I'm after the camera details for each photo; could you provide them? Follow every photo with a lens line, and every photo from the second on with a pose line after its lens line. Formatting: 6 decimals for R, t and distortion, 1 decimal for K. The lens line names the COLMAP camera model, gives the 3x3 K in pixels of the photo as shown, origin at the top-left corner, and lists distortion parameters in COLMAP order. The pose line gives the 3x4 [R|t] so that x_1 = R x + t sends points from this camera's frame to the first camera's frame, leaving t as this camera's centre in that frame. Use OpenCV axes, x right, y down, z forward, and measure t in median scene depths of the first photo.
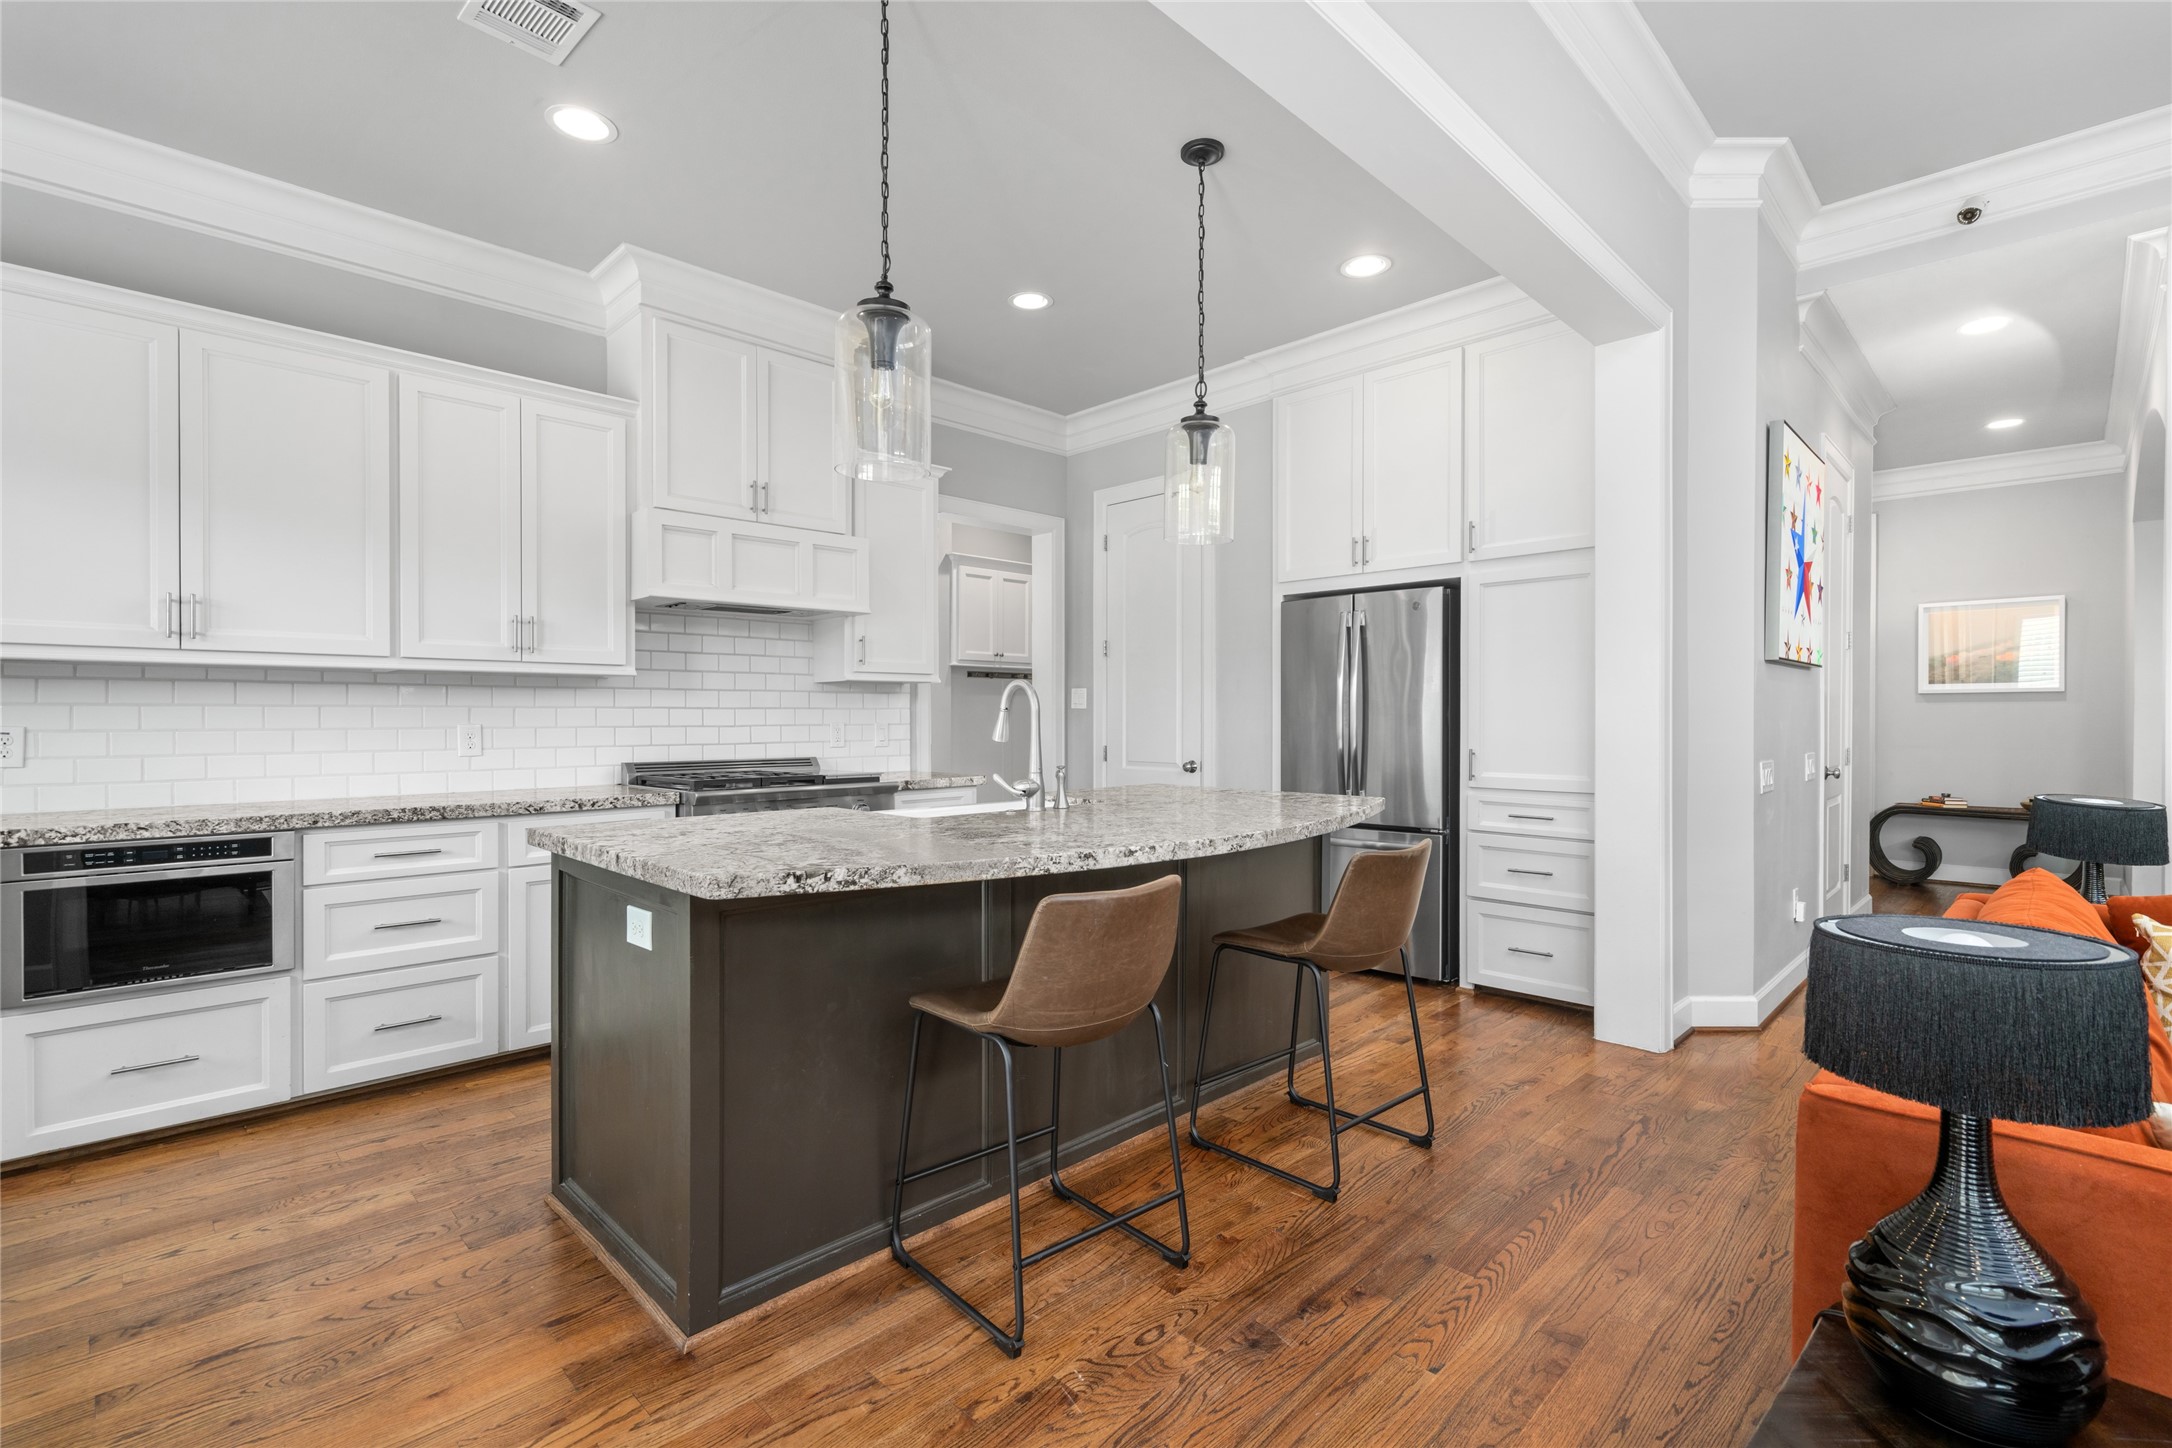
lens RADIAL K [[991.8, 0, 1085.7], [0, 991.8, 722.5], [0, 0, 1]] dist [-0.002990, 0.001813]
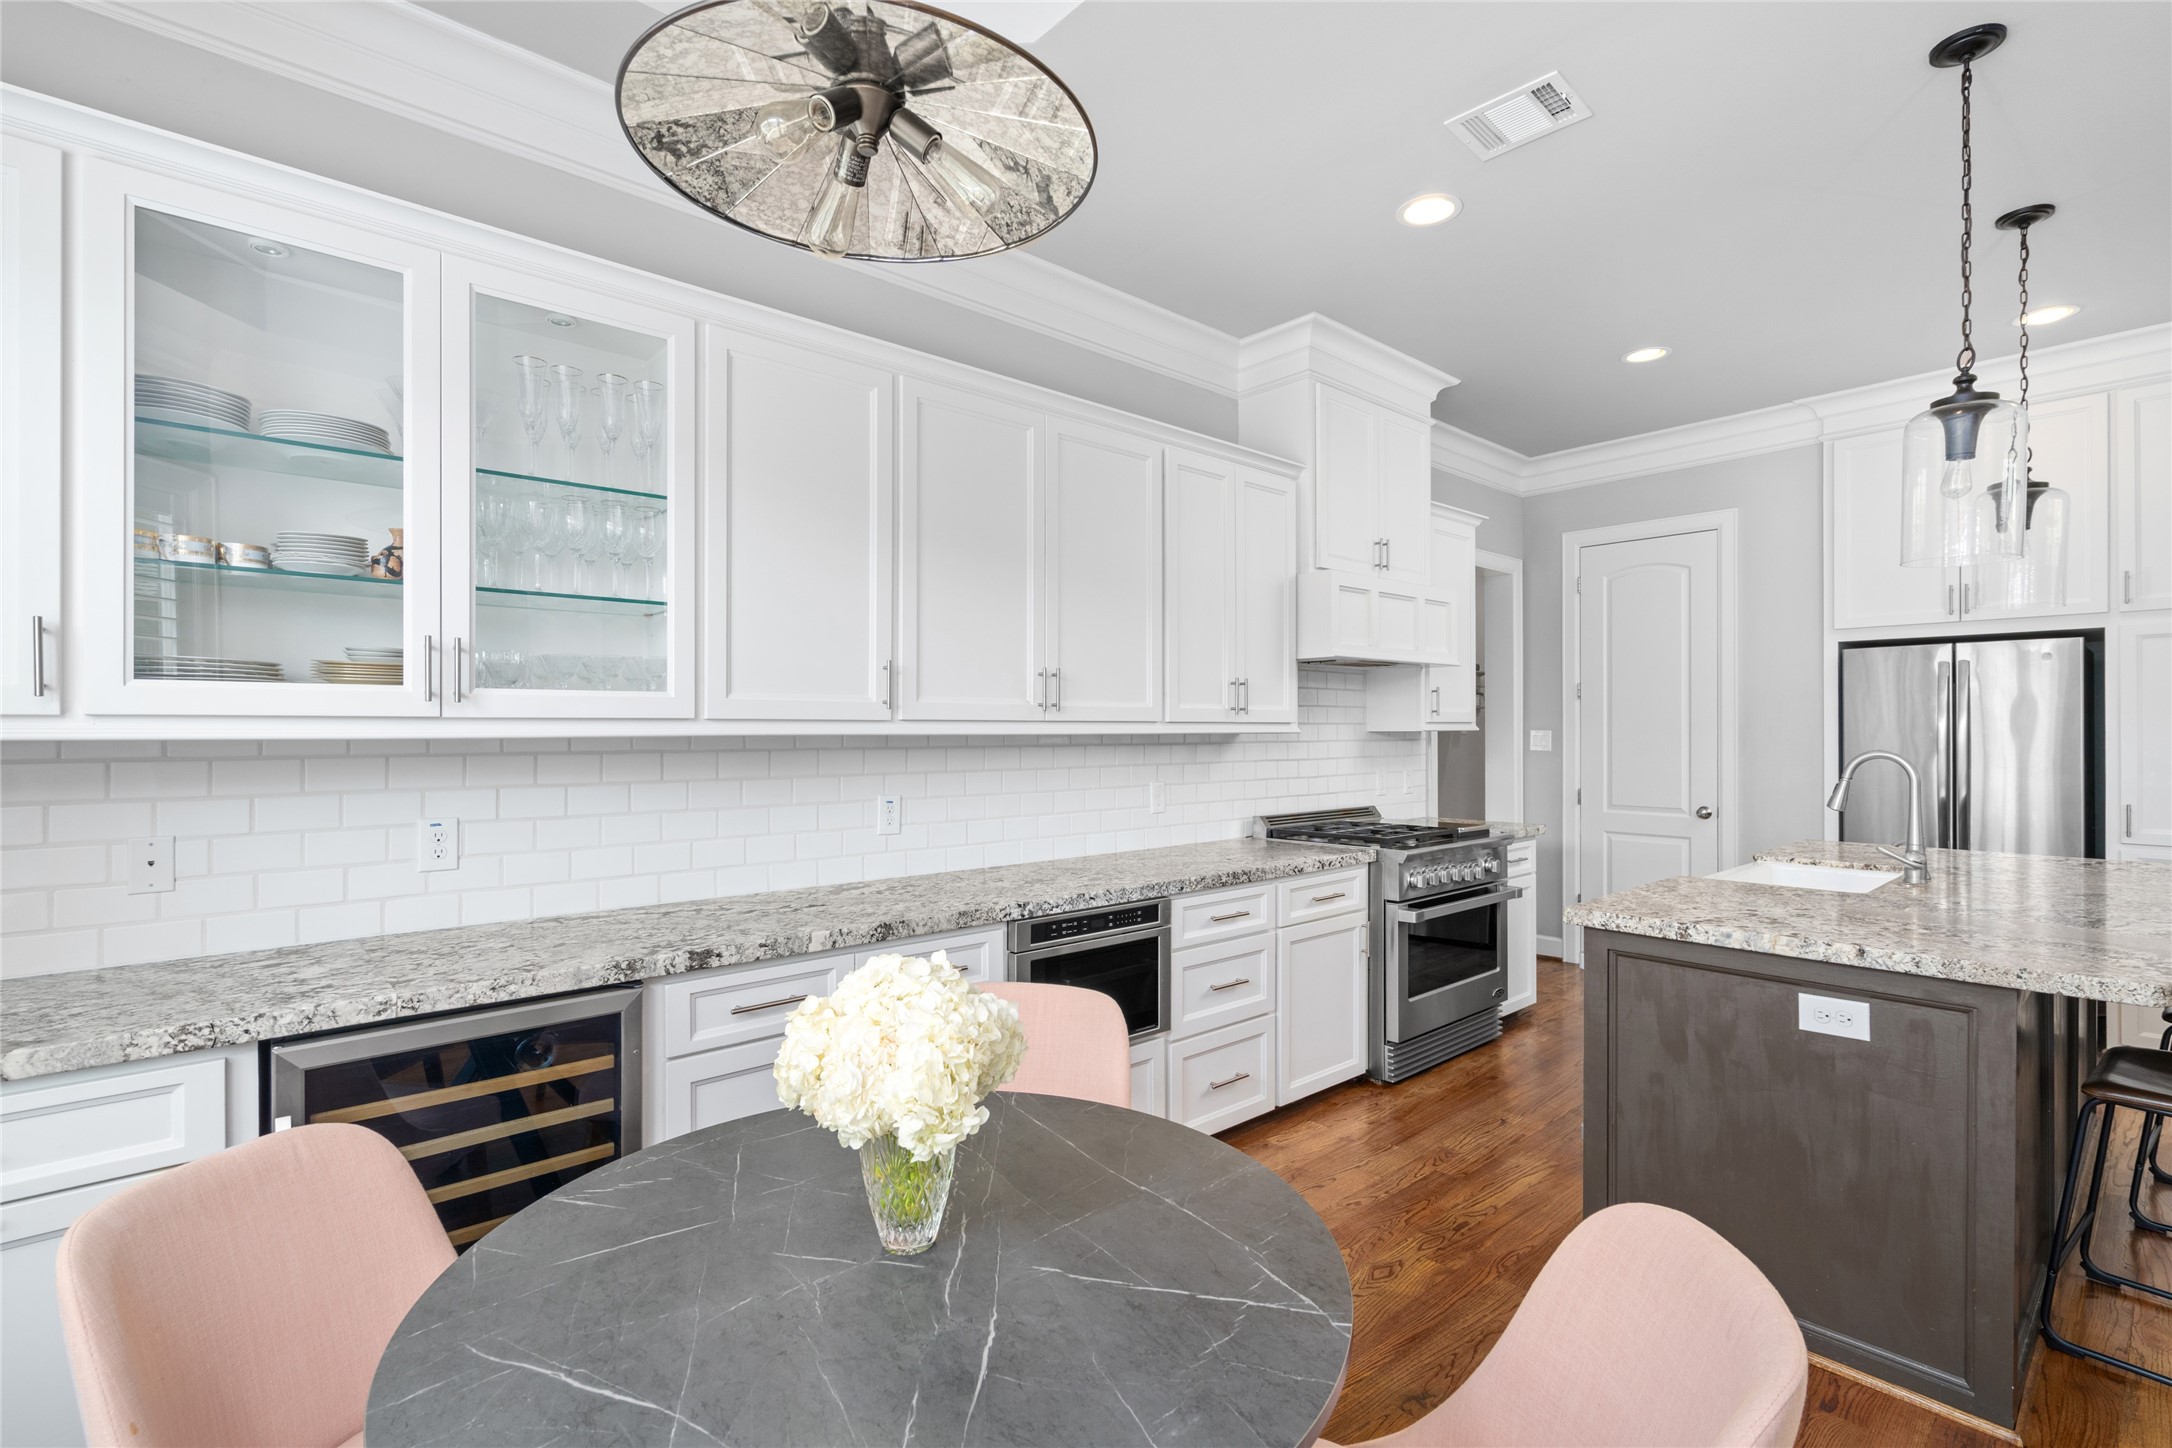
lens RADIAL K [[991.8, 0, 1077.0], [0, 991.8, 730.4], [0, 0, 1]] dist [-0.002990, 0.001813]
pose [[0.998226, -0.000940, -0.059537, -0.771020], [0.000605, 0.999984, -0.005643, -0.054701], [0.059542, 0.005597, 0.998210, -0.041126]]
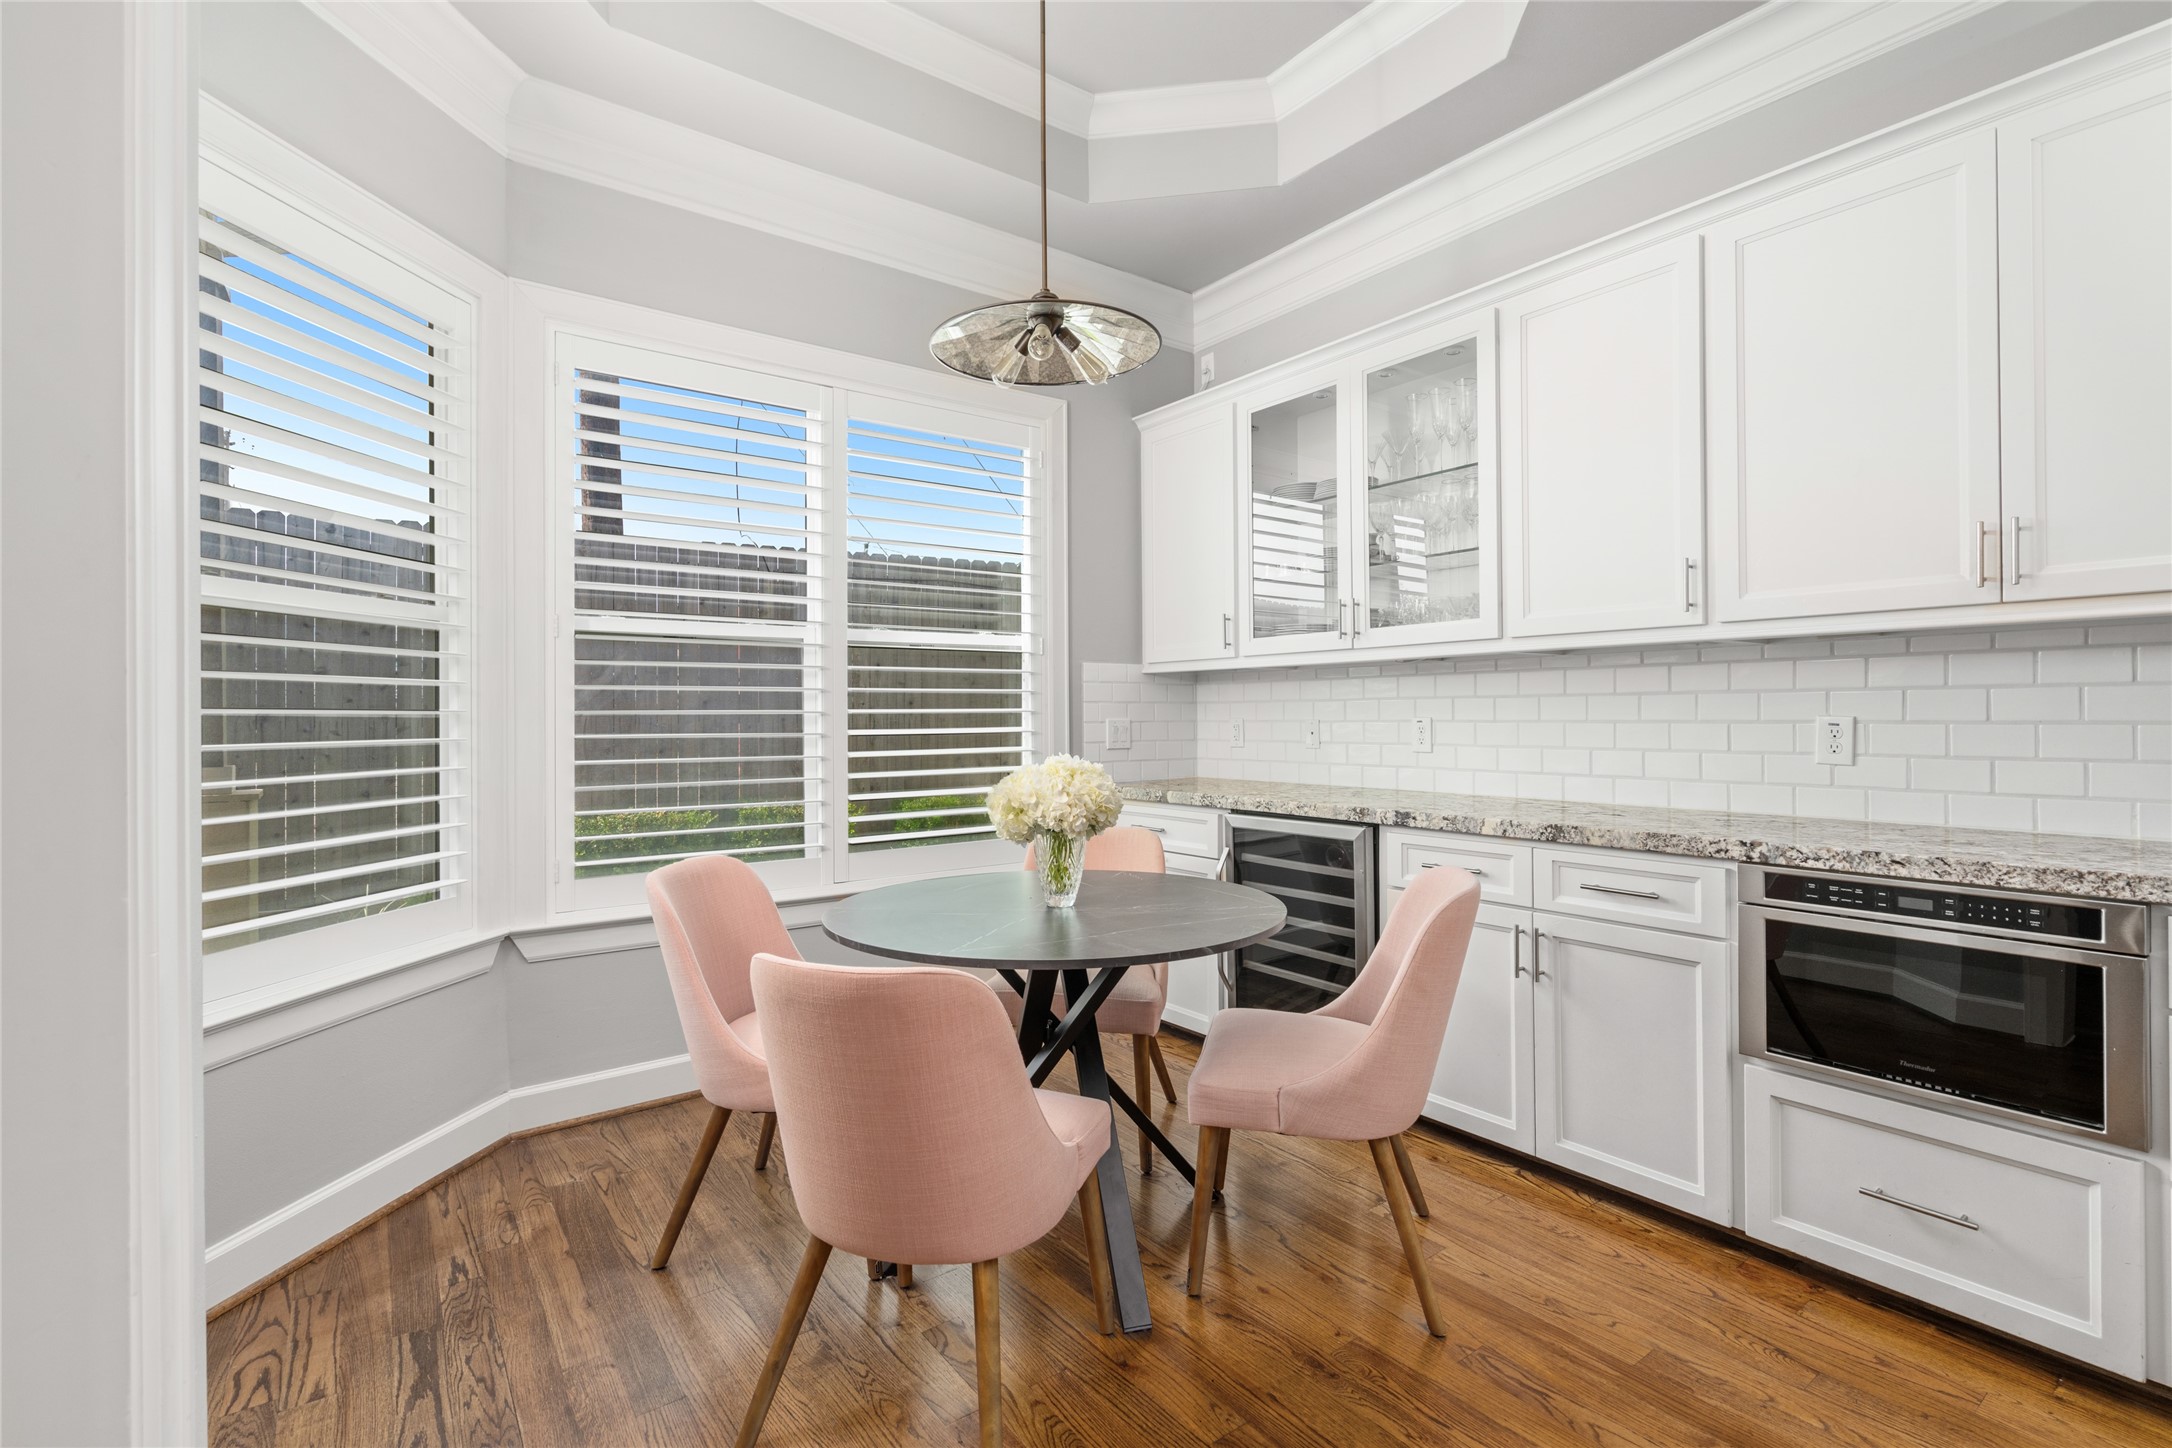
lens RADIAL K [[991.8, 0, 1069.6], [0, 991.8, 708.8], [0, 0, 1]] dist [-0.002990, 0.001813]
pose [[-0.151699, -0.002300, -0.988424, -0.143682], [0.002278, 0.999994, -0.002677, -0.001164], [0.988424, -0.002657, -0.151693, 0.448105]]
